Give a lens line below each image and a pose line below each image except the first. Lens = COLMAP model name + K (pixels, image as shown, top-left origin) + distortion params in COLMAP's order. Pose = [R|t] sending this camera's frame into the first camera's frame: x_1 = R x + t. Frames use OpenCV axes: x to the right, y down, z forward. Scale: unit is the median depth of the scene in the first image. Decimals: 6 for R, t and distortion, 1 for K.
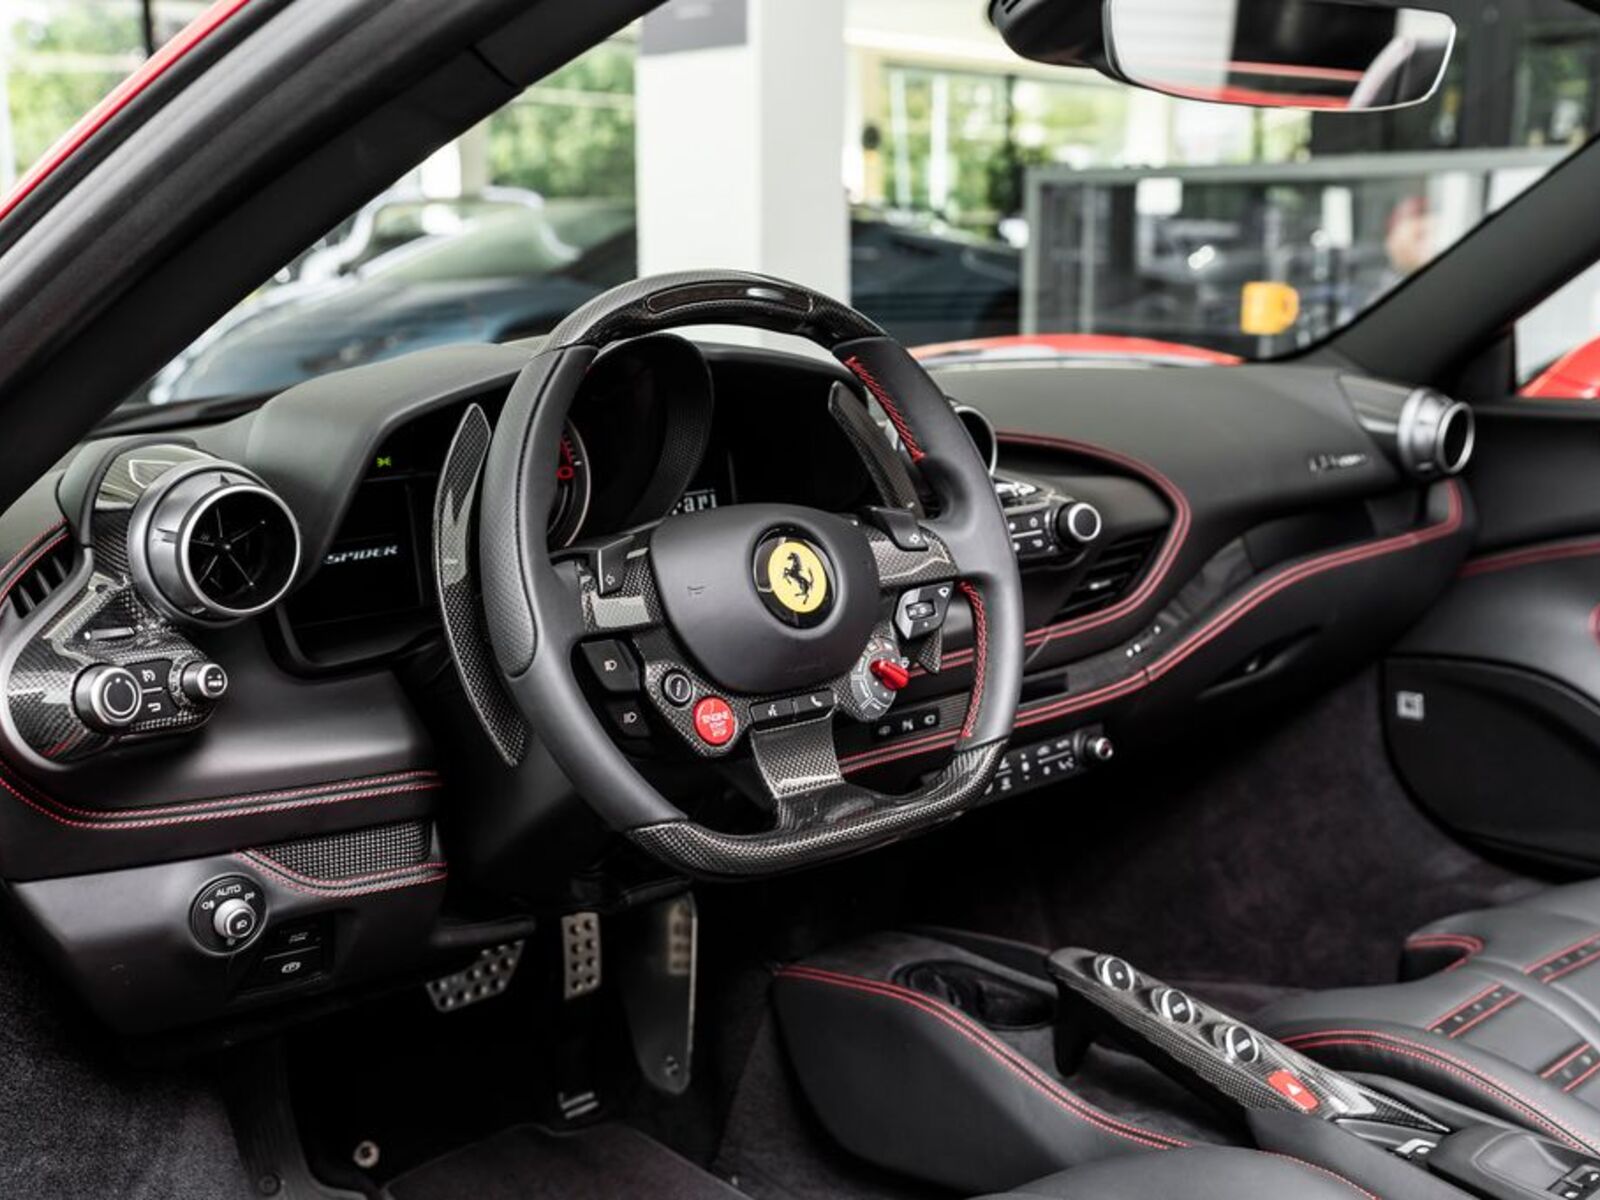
lens RADIAL K [[1686.0, 0, 801.0], [0, 1686.0, 598.8], [0, 0, 1]] dist [0.009180, 0.000000]
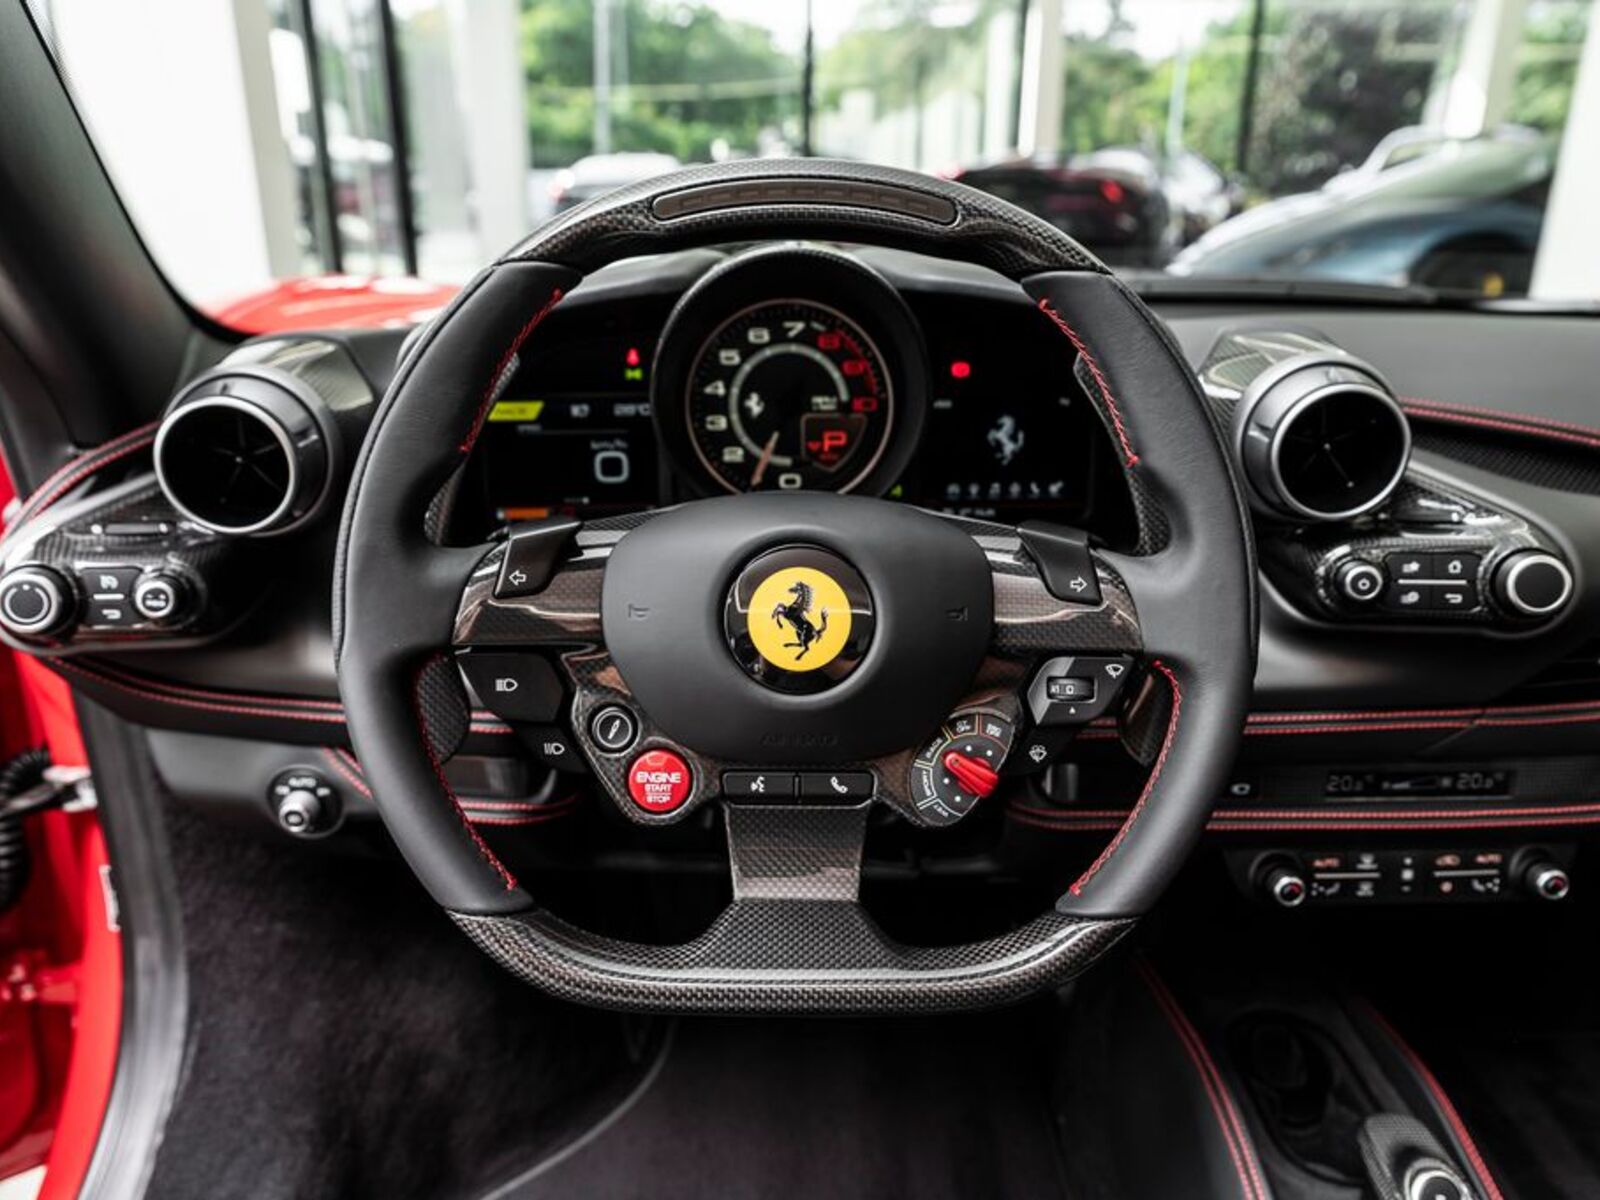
lens RADIAL K [[1136.5, 0, 800.6], [0, 1136.5, 602.5], [0, 0, 1]] dist [-0.006571, -0.001471]
pose [[0.769349, 0.235699, -0.593758, 0.261414], [-0.139072, 0.968950, 0.204436, -0.109694], [0.623508, -0.074707, 0.778240, 0.602157]]
